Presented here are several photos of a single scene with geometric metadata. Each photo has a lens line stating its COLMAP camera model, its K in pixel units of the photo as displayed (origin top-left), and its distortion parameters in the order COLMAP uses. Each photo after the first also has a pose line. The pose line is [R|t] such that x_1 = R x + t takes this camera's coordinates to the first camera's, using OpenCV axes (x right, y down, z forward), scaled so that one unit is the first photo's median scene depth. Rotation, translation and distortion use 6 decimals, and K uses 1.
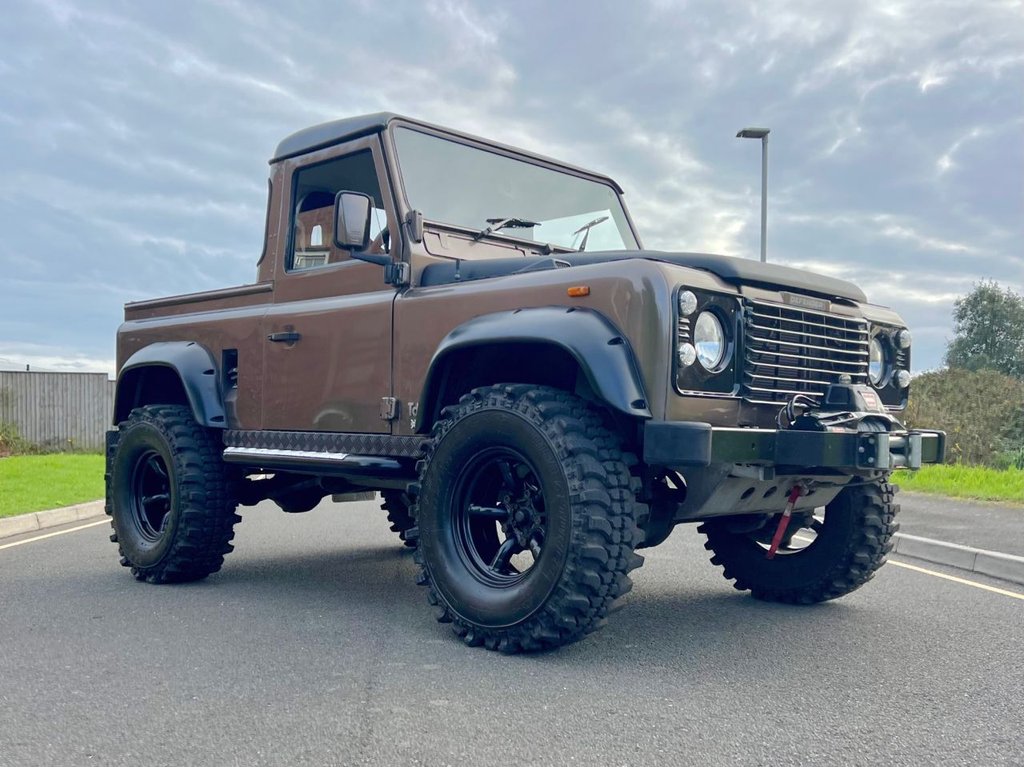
lens RADIAL K [[1066.5, 0, 499.8], [0, 1066.5, 455.5], [0, 0, 1]] dist [0.113960, -0.251881]
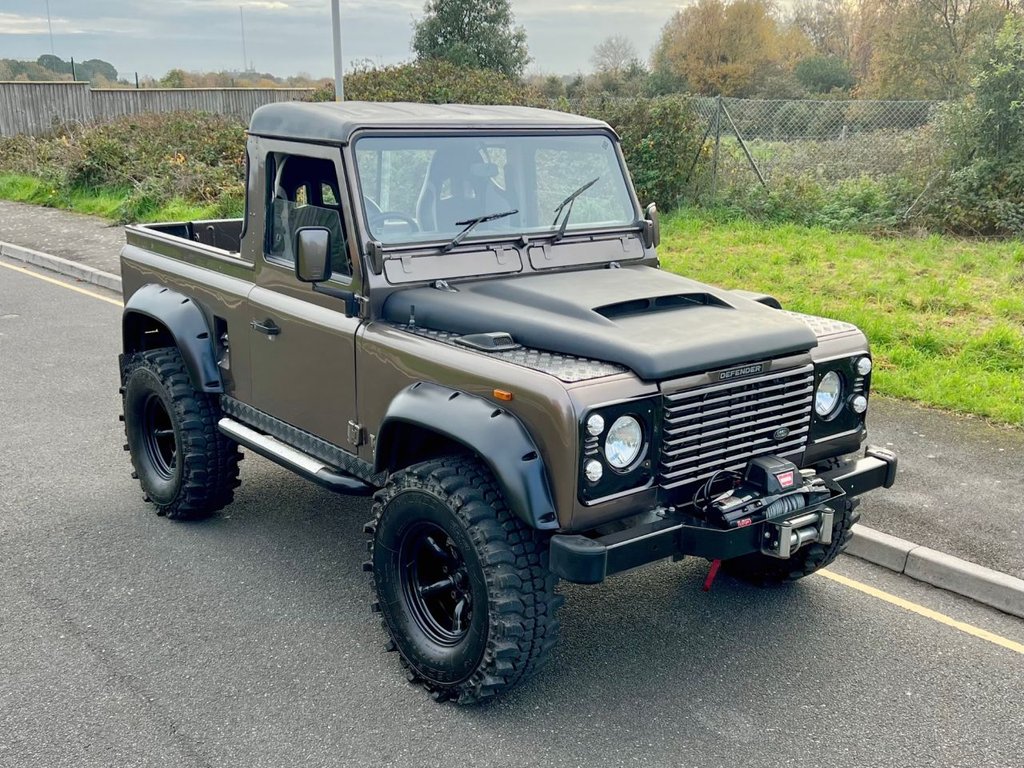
lens RADIAL K [[1226.5, 0, 528.9], [0, 1226.5, 427.4], [0, 0, 1]] dist [0.108159, -0.259450]
pose [[0.996140, 0.025128, -0.084100, 0.167478], [-0.001445, 0.962713, 0.270523, -0.373205], [0.087762, -0.269357, 0.959033, -0.148213]]
